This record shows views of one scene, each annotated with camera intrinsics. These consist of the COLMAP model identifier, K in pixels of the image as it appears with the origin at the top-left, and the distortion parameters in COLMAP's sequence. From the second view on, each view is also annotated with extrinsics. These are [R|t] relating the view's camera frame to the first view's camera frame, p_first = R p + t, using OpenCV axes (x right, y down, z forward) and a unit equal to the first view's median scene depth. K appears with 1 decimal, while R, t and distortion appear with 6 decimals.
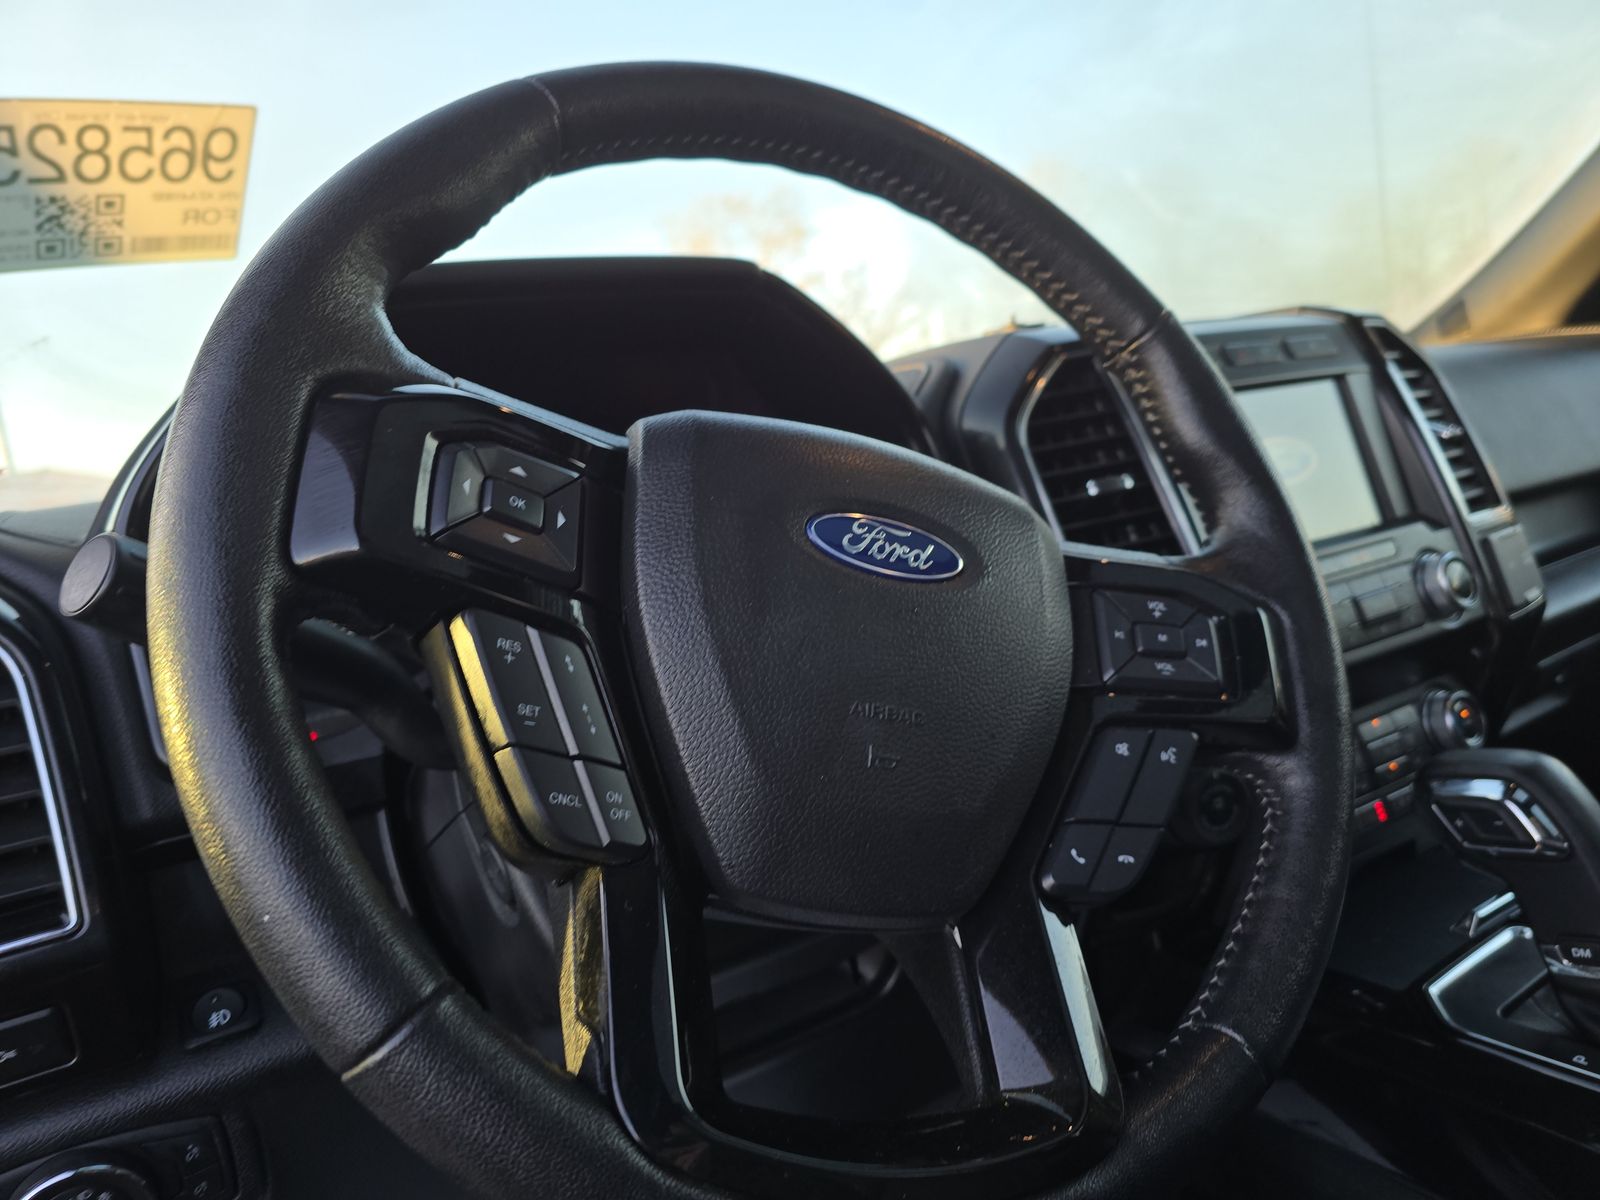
lens RADIAL K [[1078.6, 0, 798.5], [0, 1078.6, 604.6], [0, 0, 1]] dist [0.062446, -0.053707]
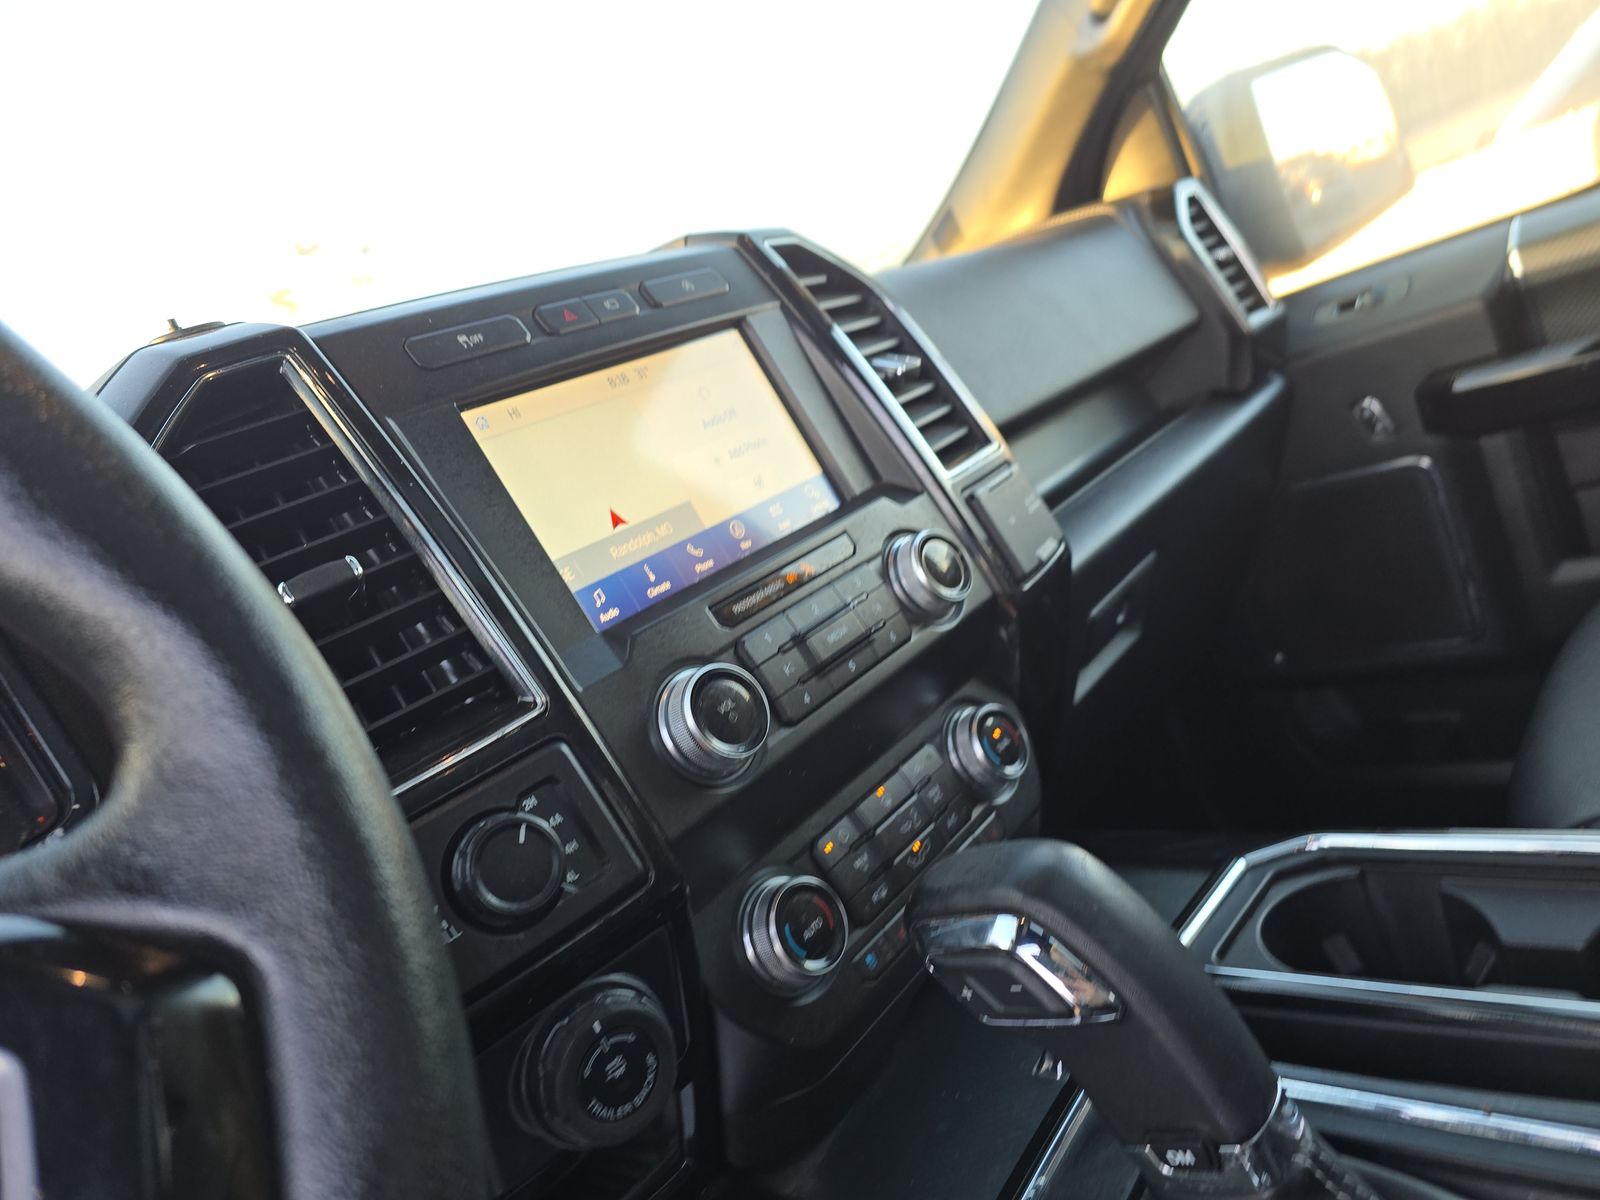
lens RADIAL K [[1078.6, 0, 762.8], [0, 1078.6, 598.6], [0, 0, 1]] dist [0.062446, -0.053707]
pose [[0.939702, -0.244585, 0.239037, 0.298014], [0.246744, 0.968846, 0.021335, -0.043301], [-0.236808, 0.038932, 0.970776, 0.313079]]
